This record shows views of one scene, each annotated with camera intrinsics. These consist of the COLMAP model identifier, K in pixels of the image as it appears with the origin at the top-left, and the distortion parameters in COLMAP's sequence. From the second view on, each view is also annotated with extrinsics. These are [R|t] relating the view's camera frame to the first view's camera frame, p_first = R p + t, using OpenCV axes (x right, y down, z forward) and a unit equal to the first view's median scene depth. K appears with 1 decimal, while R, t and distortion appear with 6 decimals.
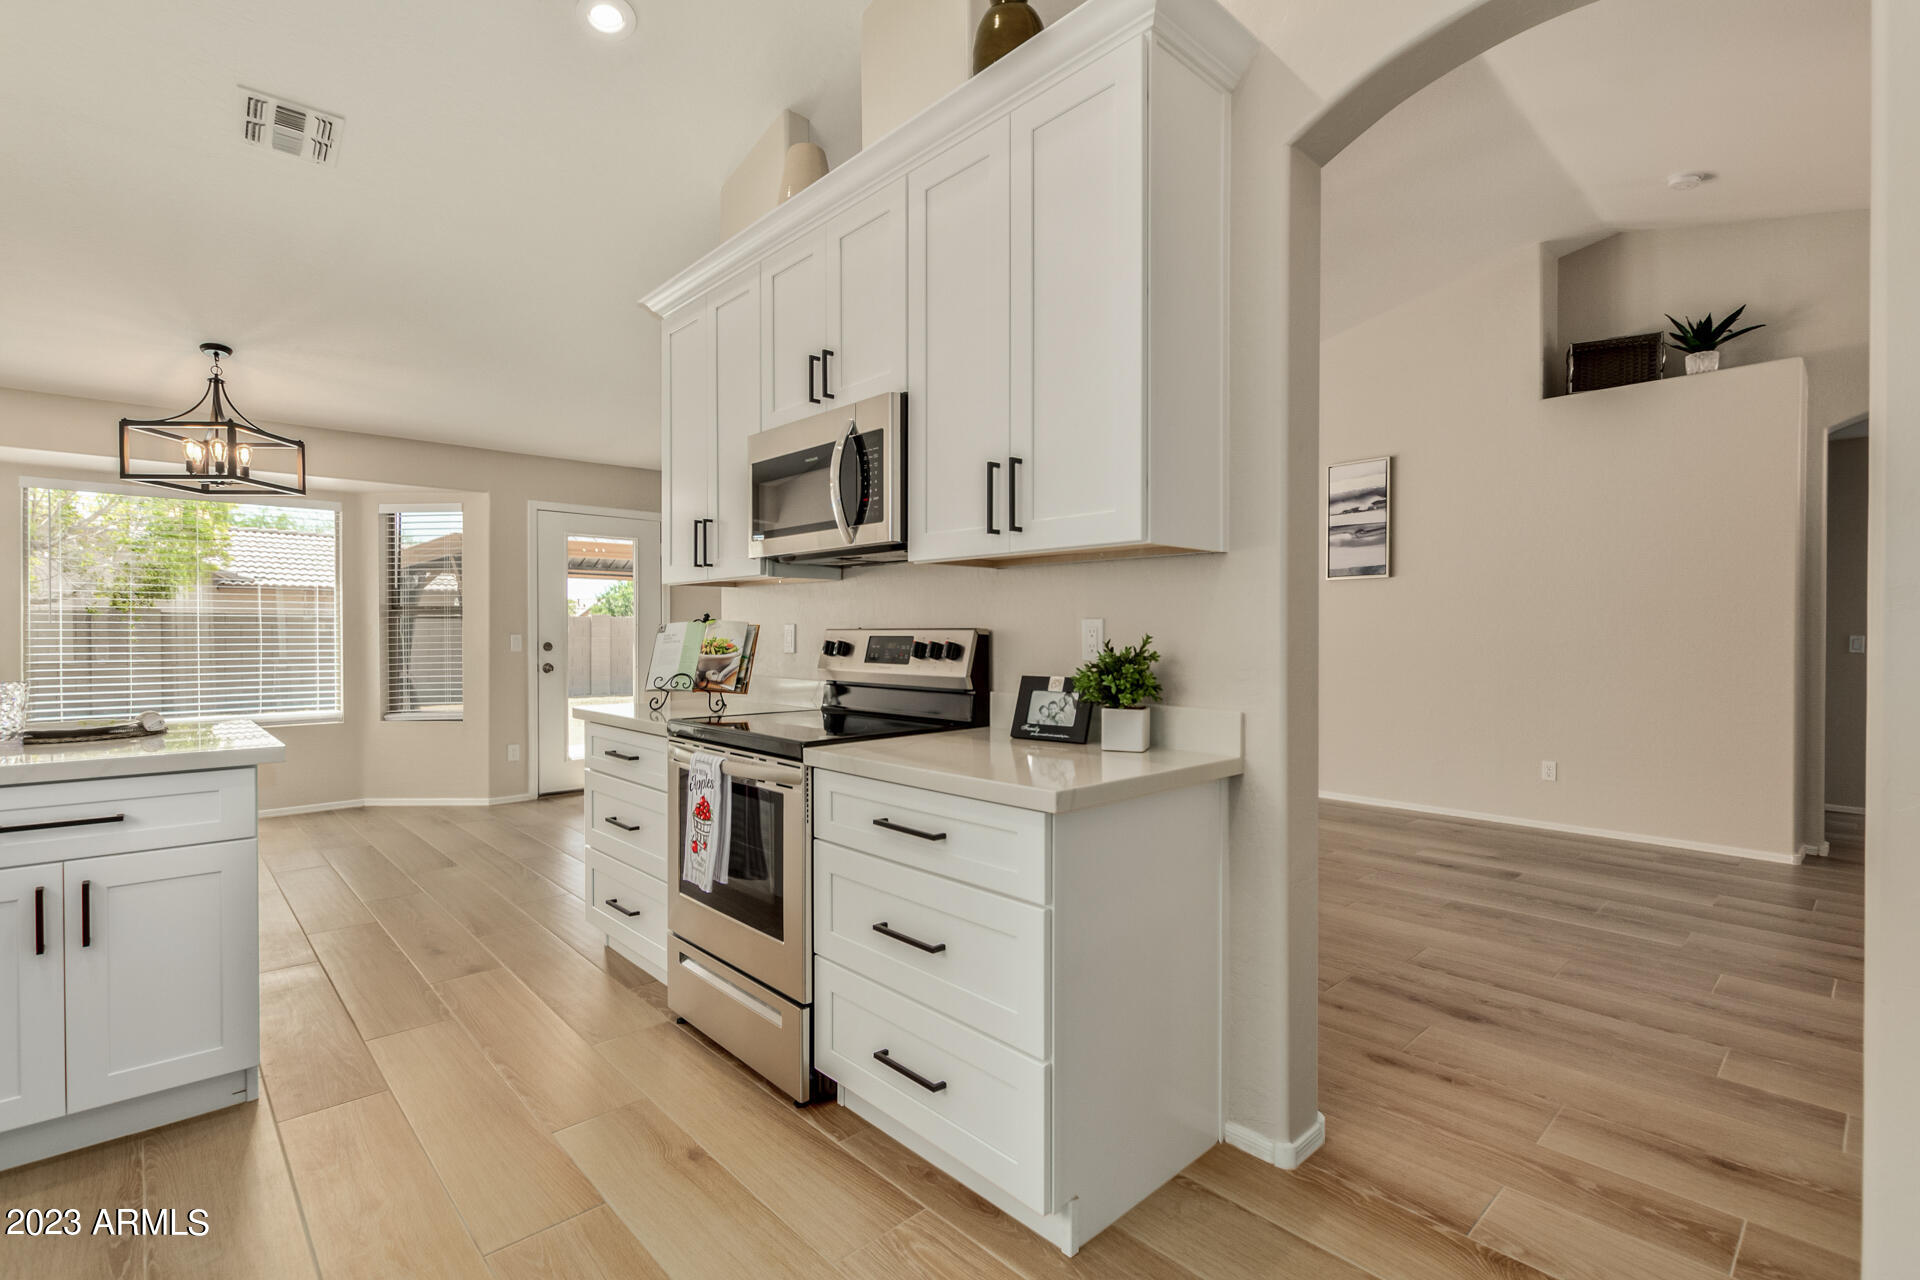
lens RADIAL K [[878.1, 0, 963.8], [0, 878.1, 640.6], [0, 0, 1]] dist [-0.001346, -0.000384]
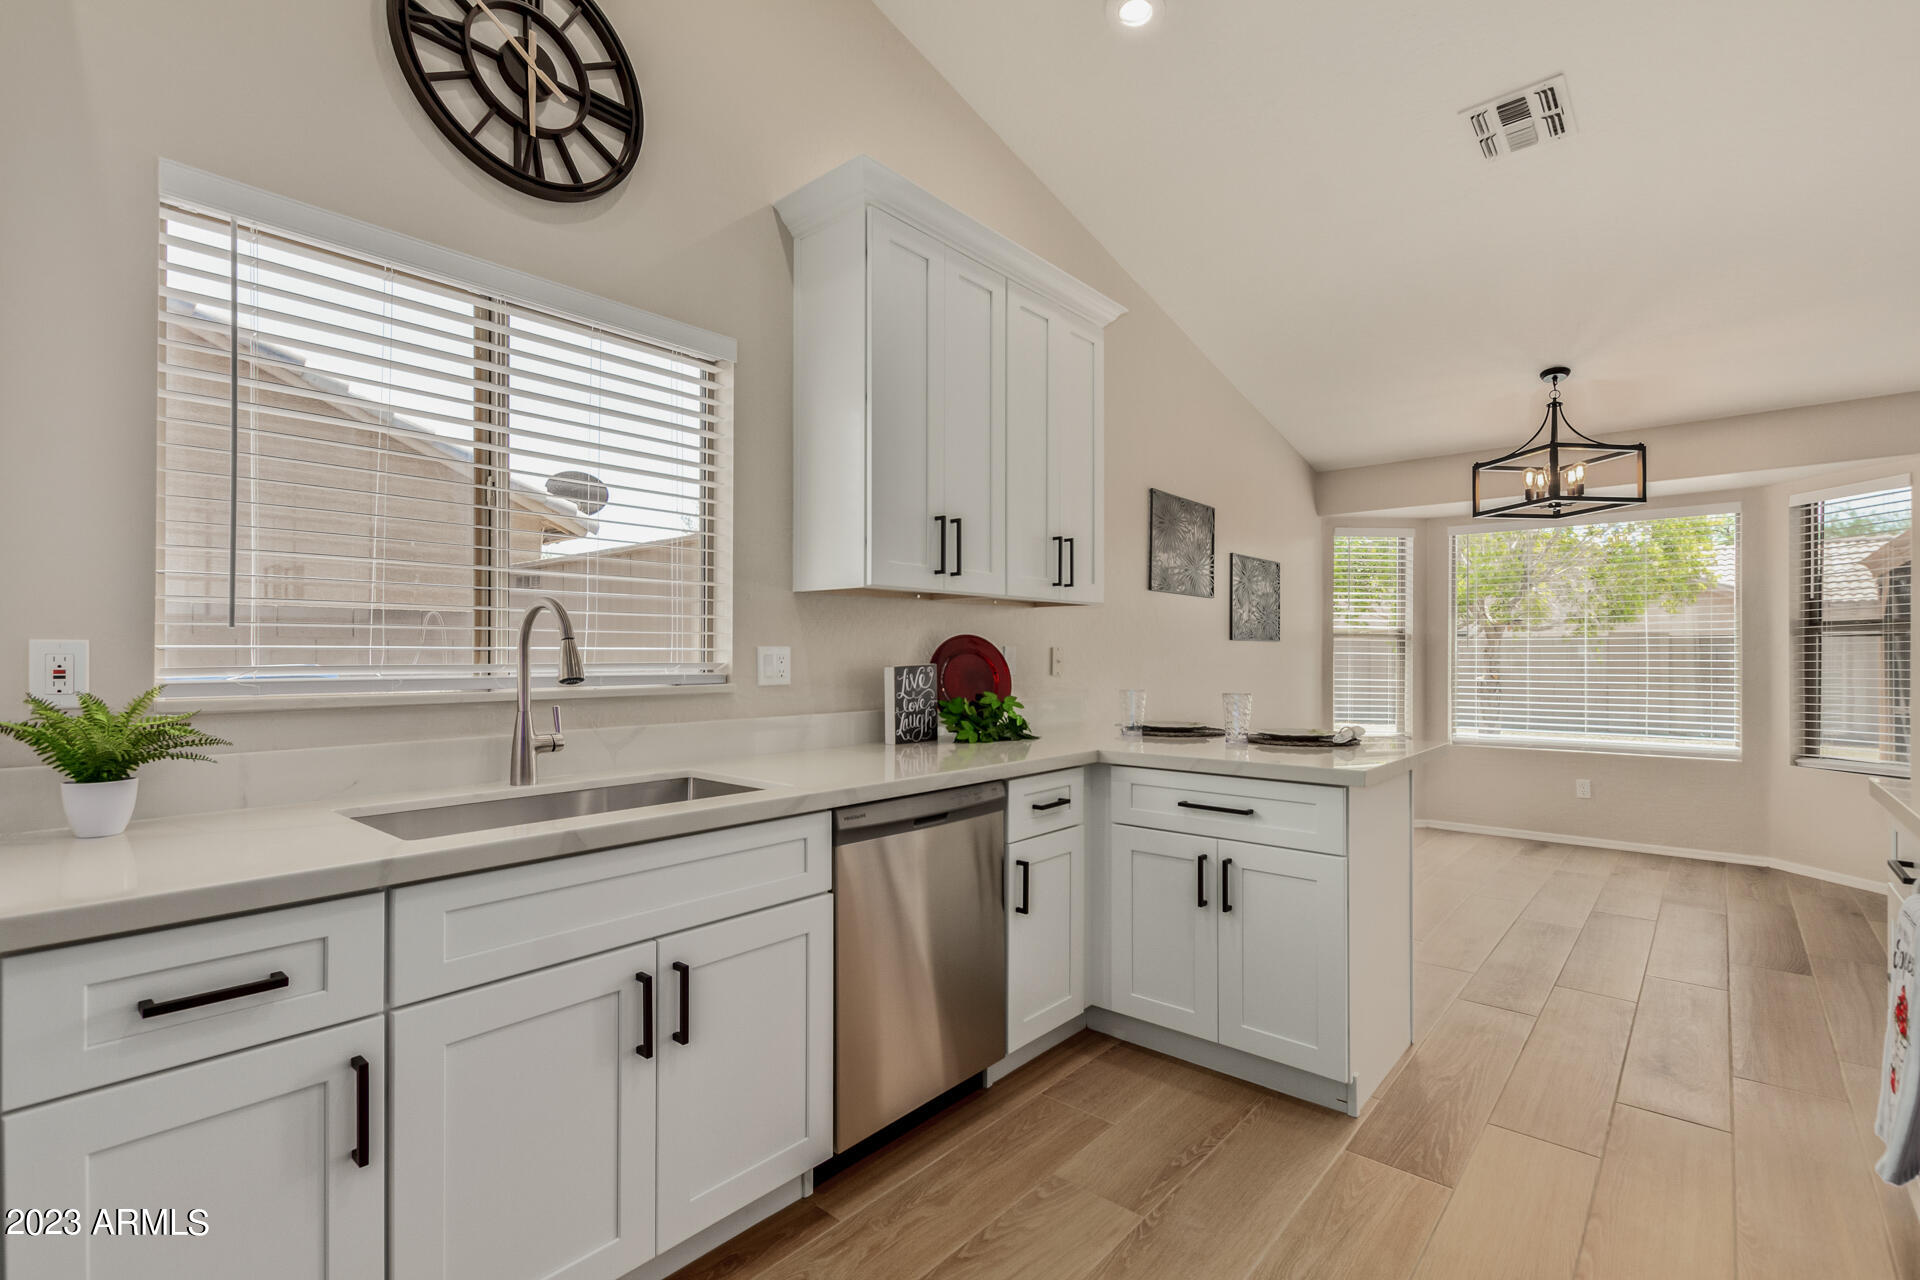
lens RADIAL K [[870.8, 0, 952.1], [0, 870.8, 652.0], [0, 0, 1]] dist [0.000764, -0.000523]
pose [[0.096509, -0.002514, -0.995329, 0.075320], [-0.009960, 0.999944, -0.003492, -0.002346], [0.995282, 0.010250, 0.096479, 0.221603]]
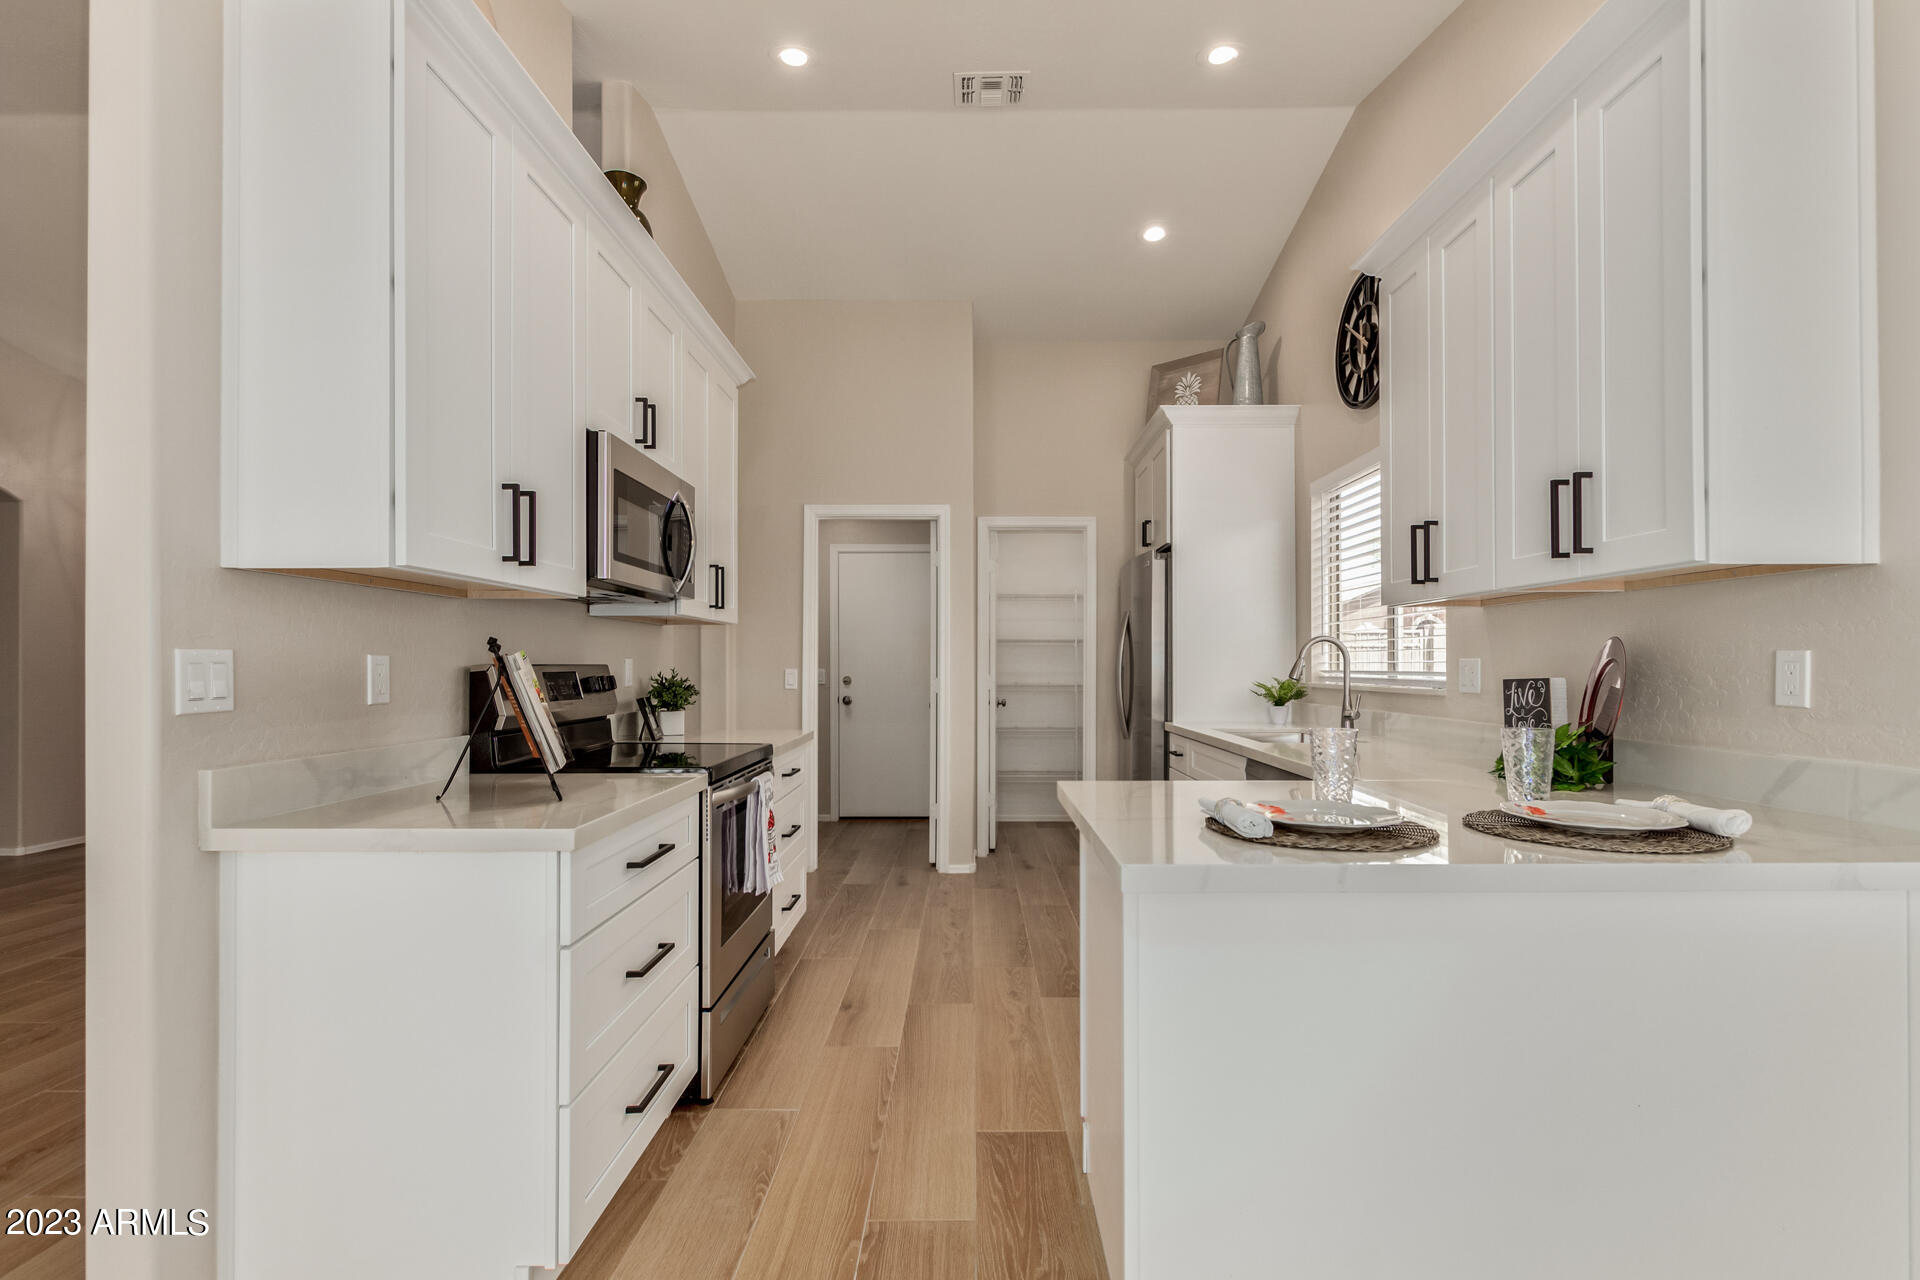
lens RADIAL K [[895.2, 0, 956.7], [0, 895.2, 654.0], [0, 0, 1]] dist [-0.002909, -0.000741]
pose [[-0.716479, 0.009726, 0.697541, -0.704235], [0.012111, 0.999926, -0.001503, -0.013176], [-0.697504, 0.007371, -0.716543, 0.904488]]
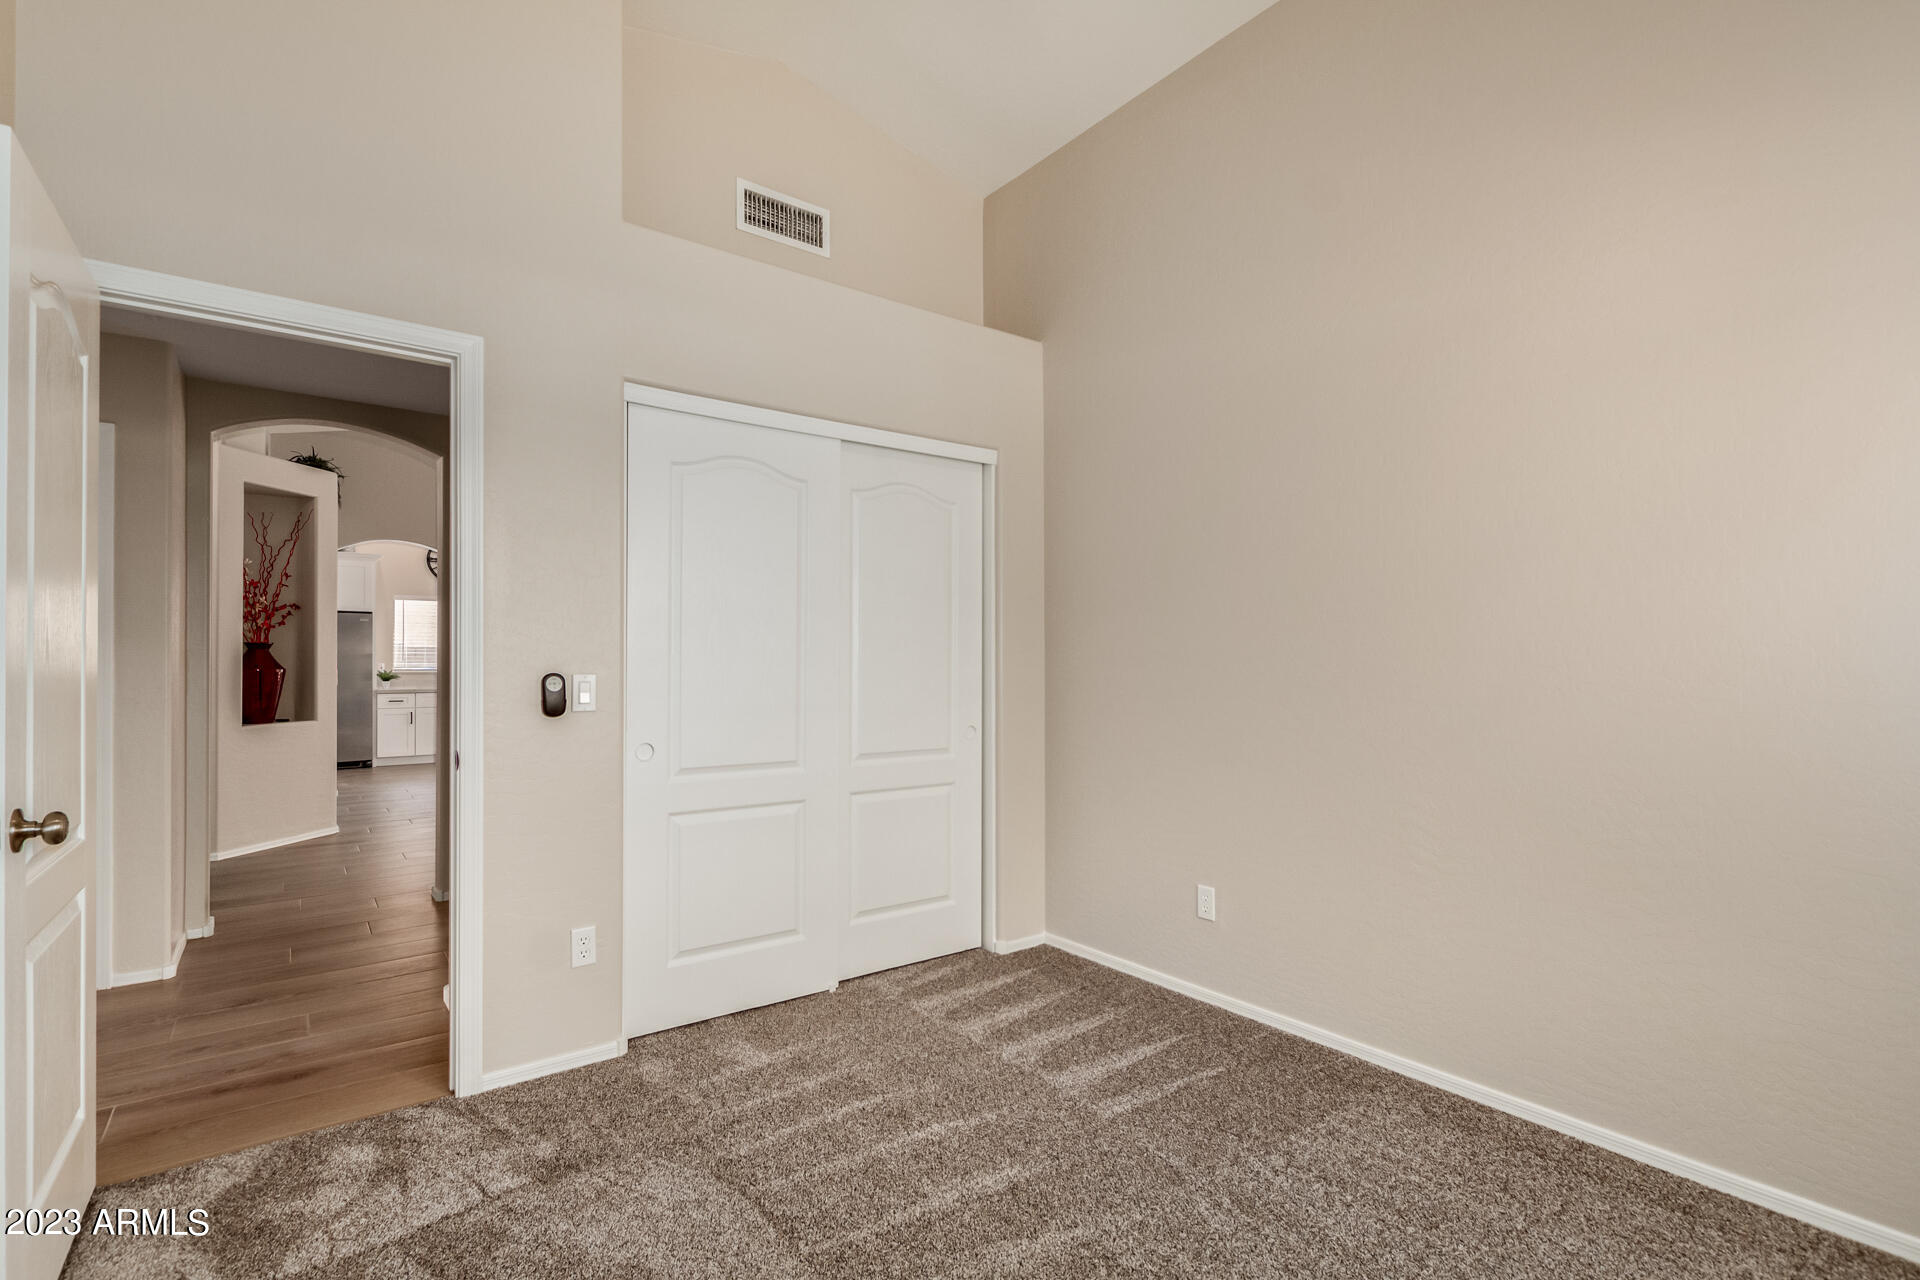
lens RADIAL K [[870.8, 0, 952.1], [0, 870.8, 652.0], [0, 0, 1]] dist [0.000764, -0.000523]
pose [[-0.114273, -0.007514, -0.993421, 1.990733], [-0.008214, 0.999944, -0.006618, -0.032792], [0.993415, 0.007404, -0.114328, 1.811983]]
